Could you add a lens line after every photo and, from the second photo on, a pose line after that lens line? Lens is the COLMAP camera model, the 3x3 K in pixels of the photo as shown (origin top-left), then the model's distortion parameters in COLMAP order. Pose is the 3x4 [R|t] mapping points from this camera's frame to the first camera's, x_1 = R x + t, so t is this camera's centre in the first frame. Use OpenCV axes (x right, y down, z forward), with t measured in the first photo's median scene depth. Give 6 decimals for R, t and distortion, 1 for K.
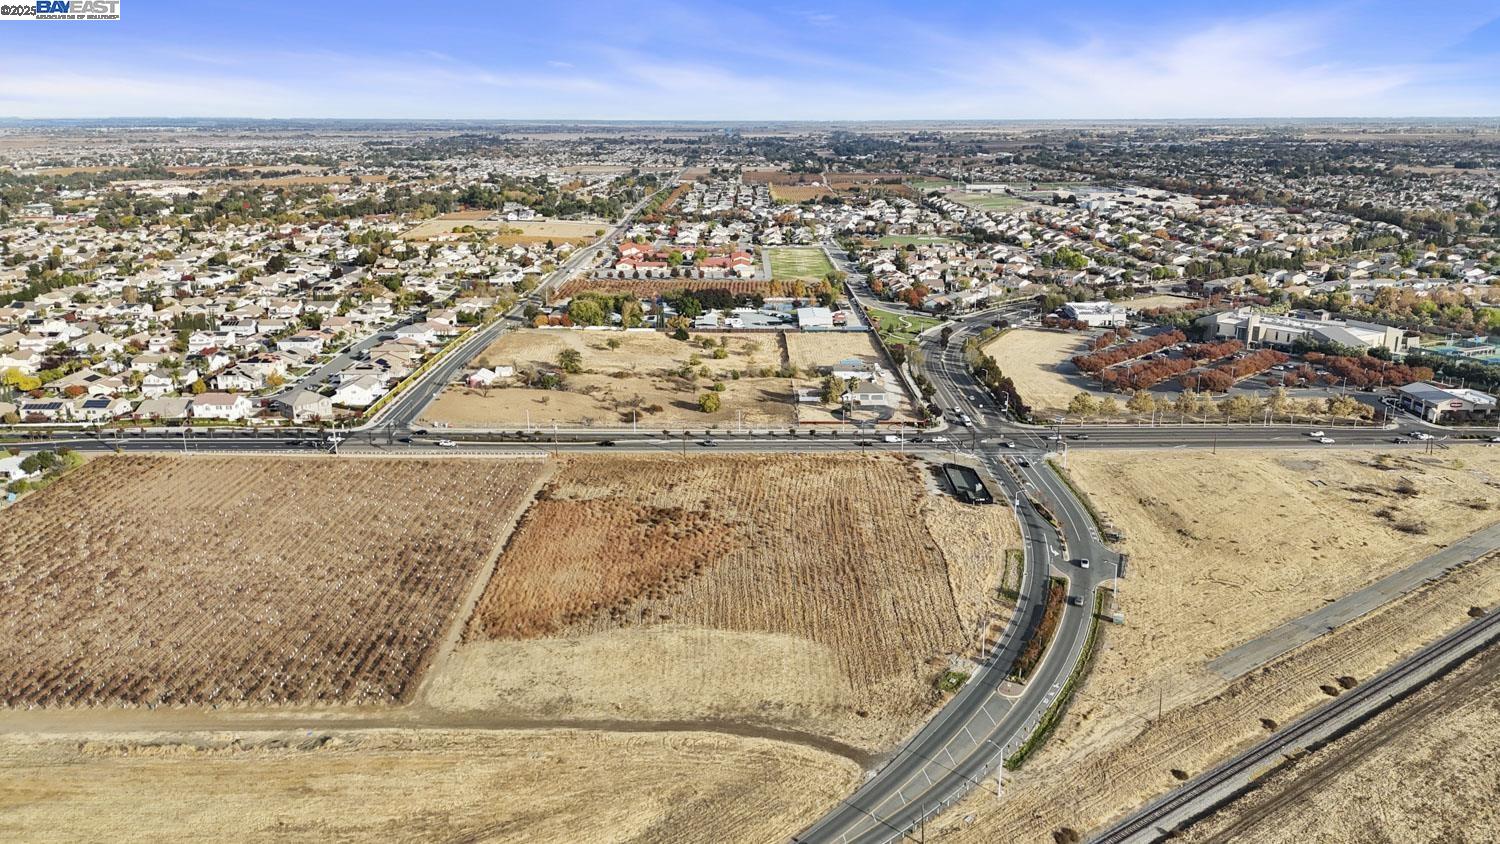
lens RADIAL K [[1073.5, 0, 756.9], [0, 1073.5, 424.2], [0, 0, 1]] dist [0.075738, -0.059581]
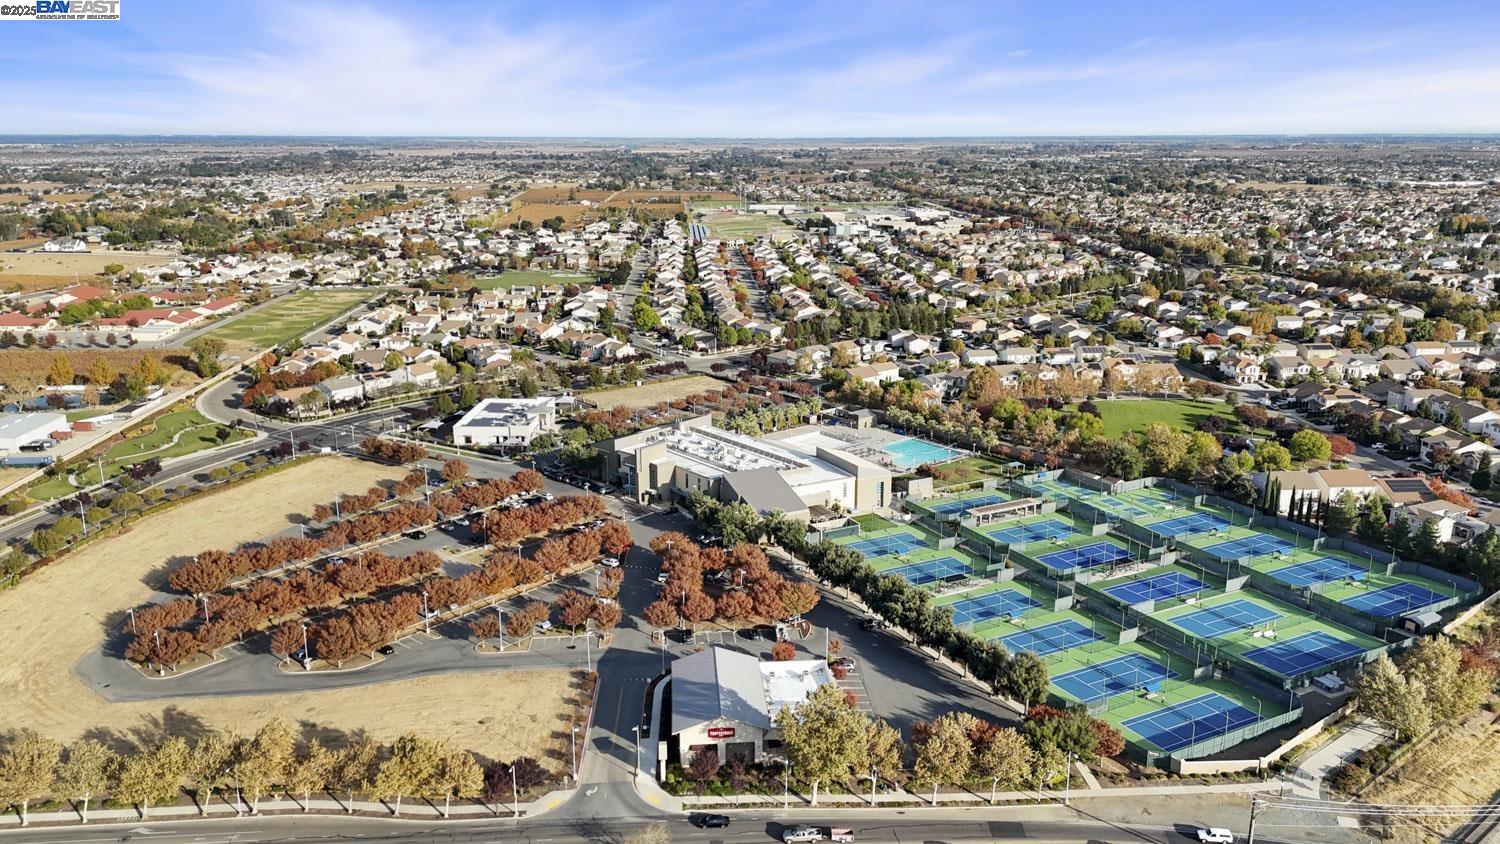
lens RADIAL K [[1073.5, 0, 756.9], [0, 1073.5, 424.2], [0, 0, 1]] dist [0.075738, -0.059581]
pose [[0.998626, -0.014602, 0.050325, 0.152248], [0.015383, 0.999767, -0.015174, -0.031554], [-0.050092, 0.015927, 0.998618, 0.139022]]
